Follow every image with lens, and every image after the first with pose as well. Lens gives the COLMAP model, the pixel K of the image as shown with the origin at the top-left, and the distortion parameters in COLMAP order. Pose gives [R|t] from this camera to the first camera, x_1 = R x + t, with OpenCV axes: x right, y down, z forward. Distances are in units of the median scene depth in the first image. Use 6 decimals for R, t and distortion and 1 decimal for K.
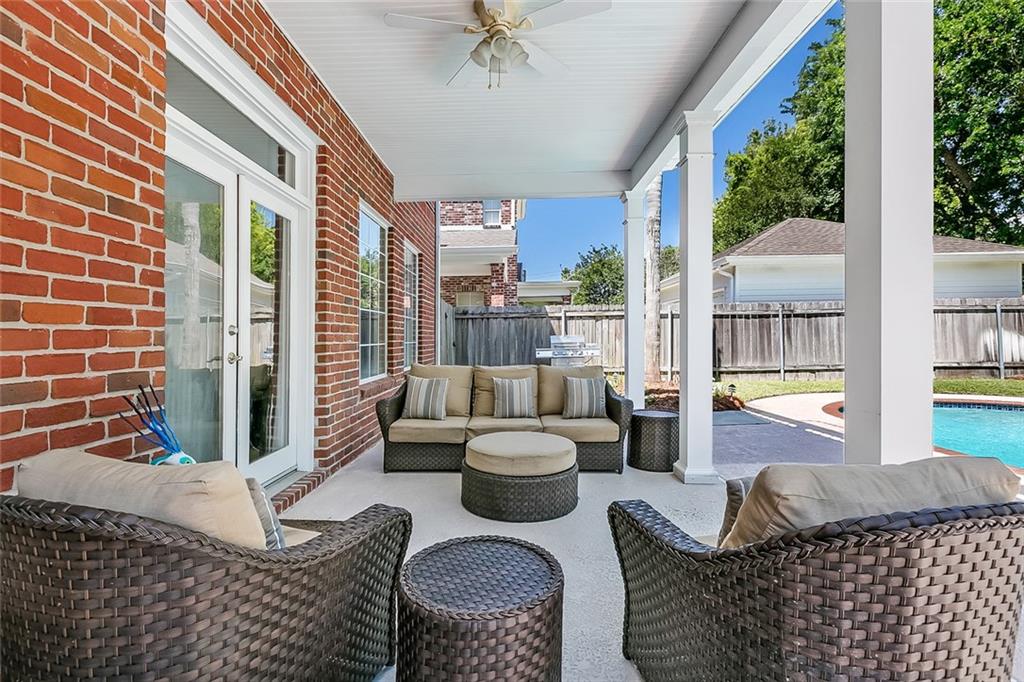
lens RADIAL K [[465.7, 0, 509.7], [0, 465.7, 339.5], [0, 0, 1]] dist [0.001582, -0.000731]
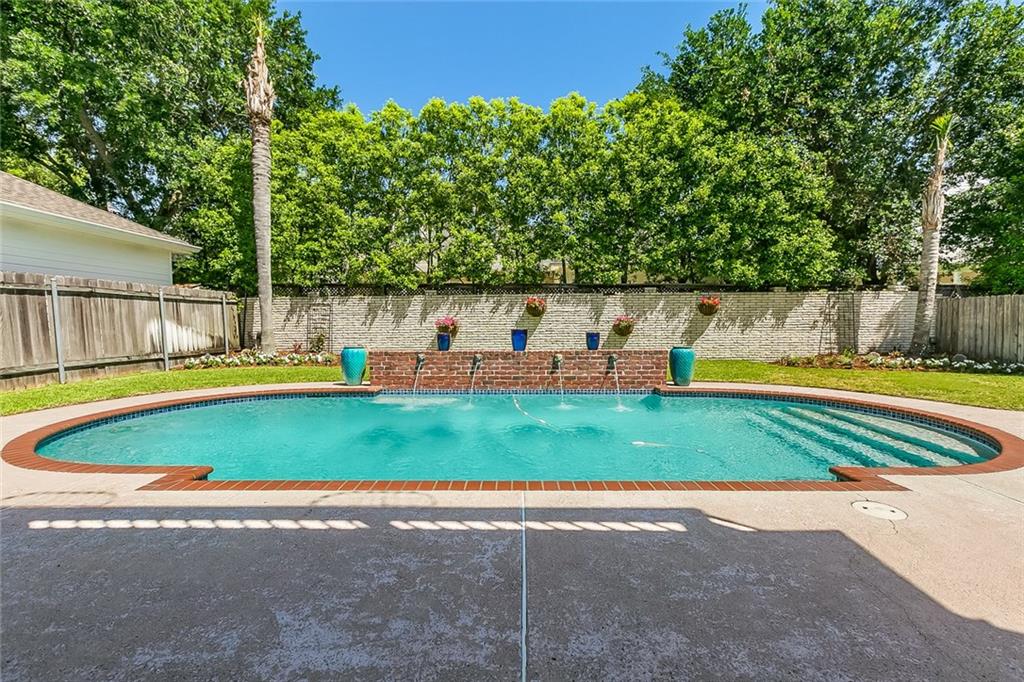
lens RADIAL K [[465.7, 0, 519.7], [0, 465.7, 339.4], [0, 0, 1]] dist [0.001582, -0.000731]
pose [[-0.044735, -0.028321, 0.998597, 0.065252], [-0.000368, 0.999598, 0.028333, -0.006876], [-0.998999, 0.000900, -0.044728, 0.311622]]
